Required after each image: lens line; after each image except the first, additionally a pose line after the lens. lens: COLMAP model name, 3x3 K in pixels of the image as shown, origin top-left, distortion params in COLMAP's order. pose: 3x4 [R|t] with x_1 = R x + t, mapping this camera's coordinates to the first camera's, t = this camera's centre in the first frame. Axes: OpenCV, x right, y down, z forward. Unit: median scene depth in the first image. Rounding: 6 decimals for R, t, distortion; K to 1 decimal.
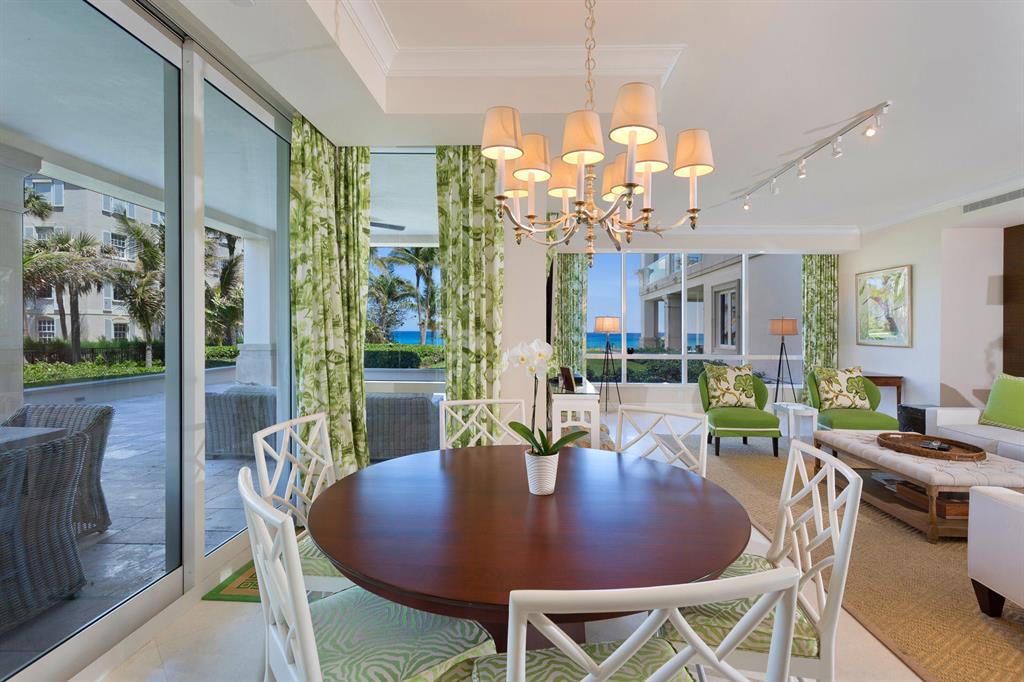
lens RADIAL K [[495.1, 0, 513.3], [0, 495.1, 334.7], [0, 0, 1]] dist [0.018325, 0.000961]
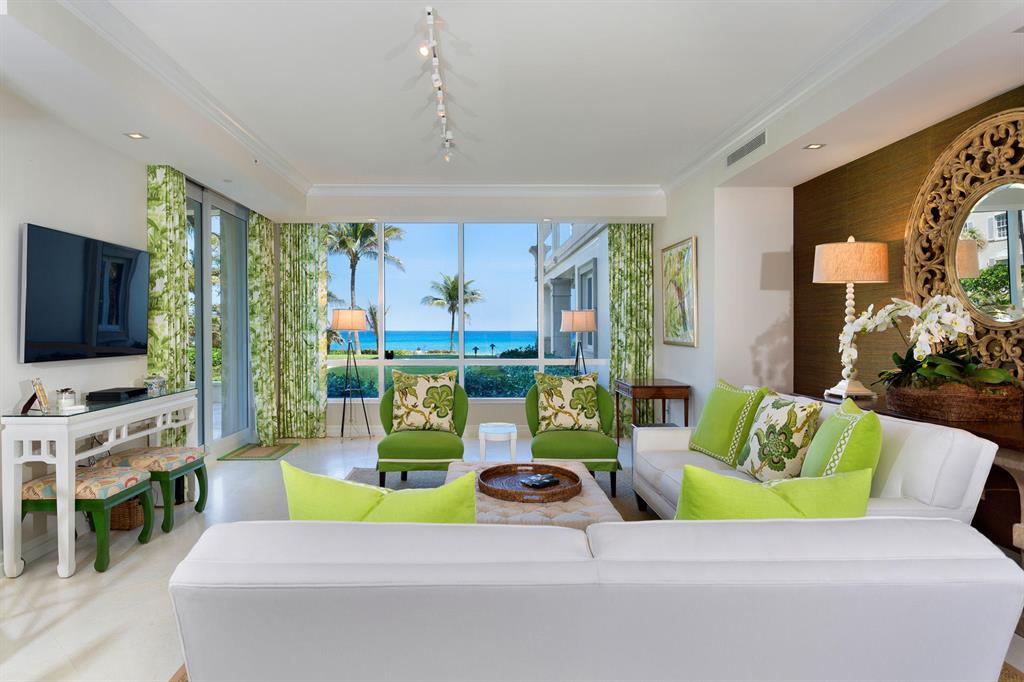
lens RADIAL K [[676.3, 0, 495.2], [0, 676.3, 316.4], [0, 0, 1]] dist [0.023776, -0.000197]
pose [[0.999741, -0.007281, 0.021548, 0.534781], [0.007895, 0.999561, -0.028545, 0.006954], [-0.021331, 0.028708, 0.999360, -0.004503]]
